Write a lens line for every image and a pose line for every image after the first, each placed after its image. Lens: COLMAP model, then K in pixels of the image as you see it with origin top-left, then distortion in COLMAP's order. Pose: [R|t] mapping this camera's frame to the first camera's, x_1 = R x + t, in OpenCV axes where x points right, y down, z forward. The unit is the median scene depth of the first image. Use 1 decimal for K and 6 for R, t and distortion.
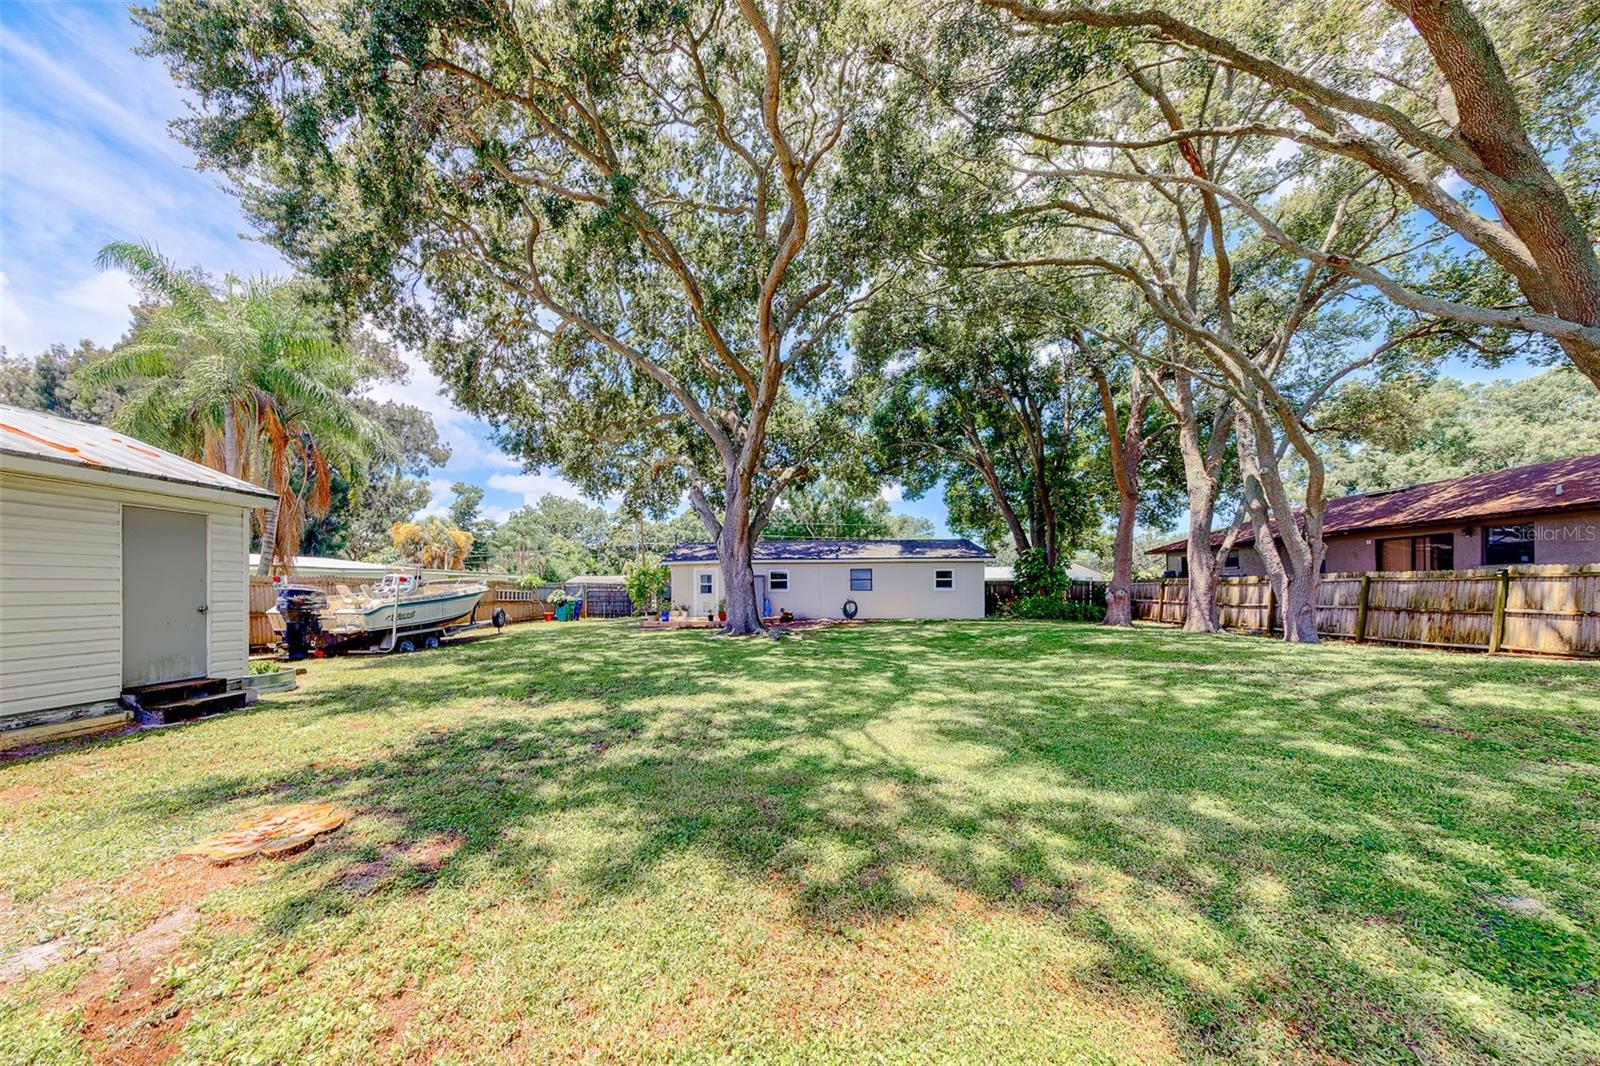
lens RADIAL K [[521.2, 0, 773.7], [0, 521.2, 588.0], [0, 0, 1]] dist [0.006367, -0.000039]
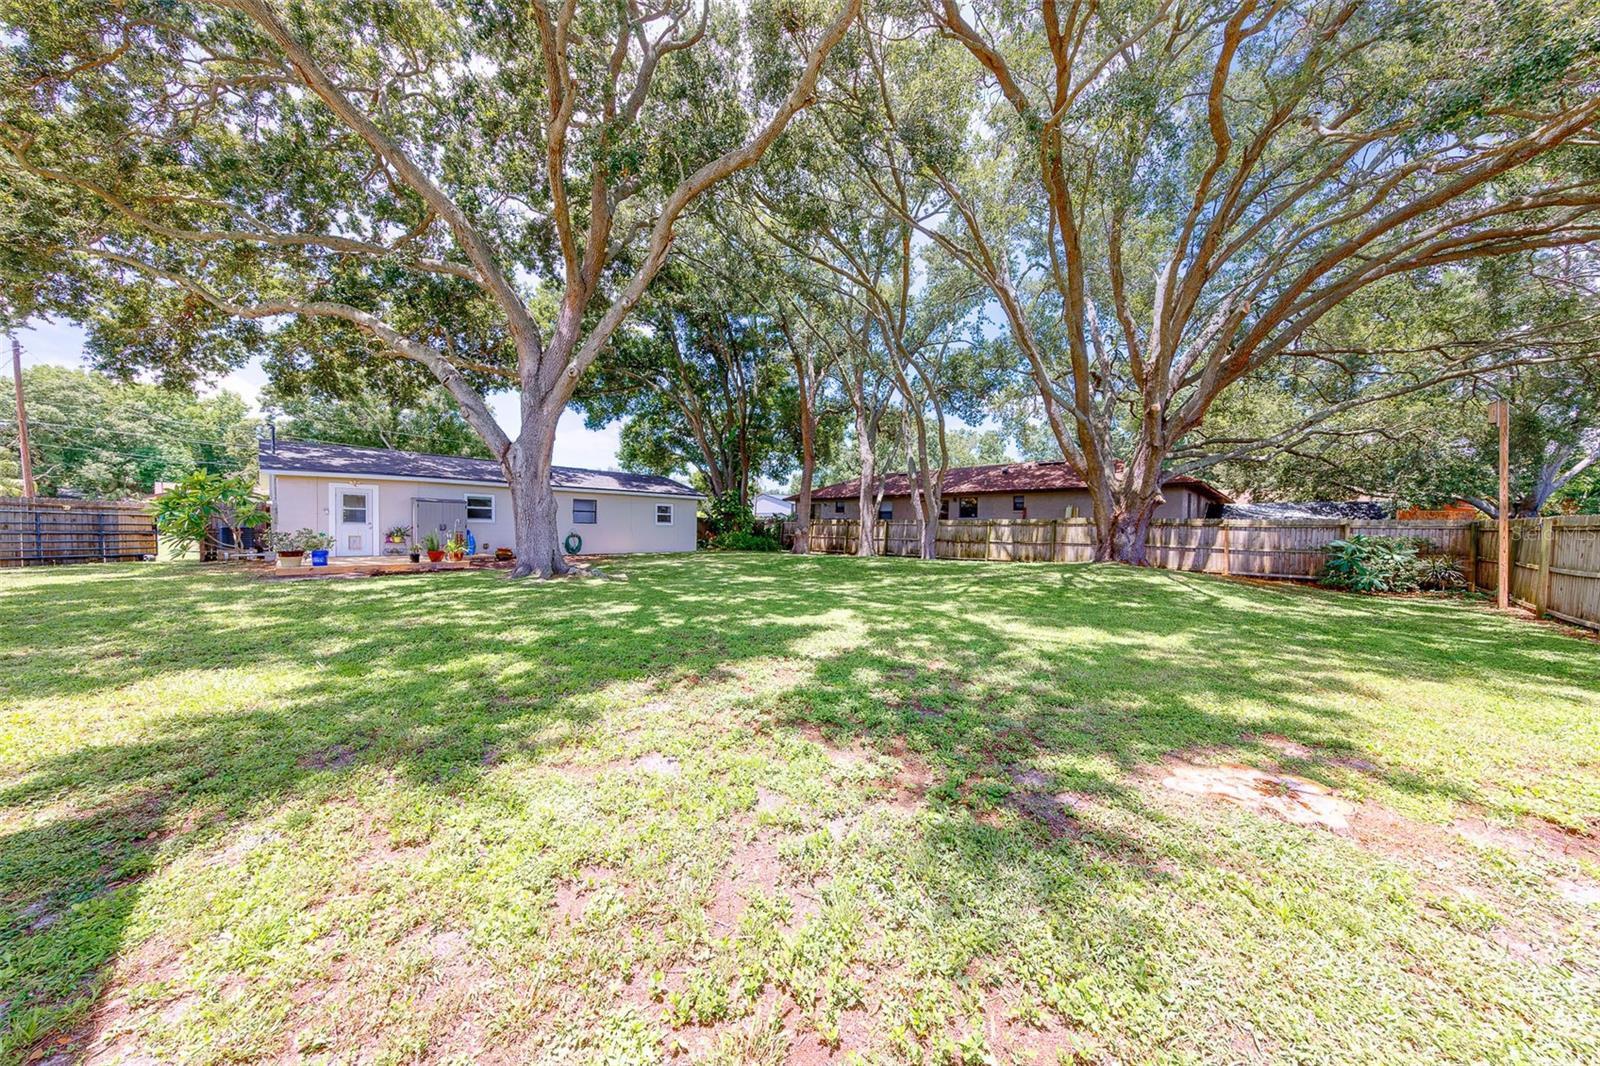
lens RADIAL K [[507.2, 0, 810.1], [0, 507.2, 529.3], [0, 0, 1]] dist [0.009557, -0.000073]
pose [[0.638665, 0.012792, 0.769379, -0.265719], [-0.022943, 0.999734, 0.002424, 0.004300], [-0.769143, -0.019200, 0.638788, 0.129828]]
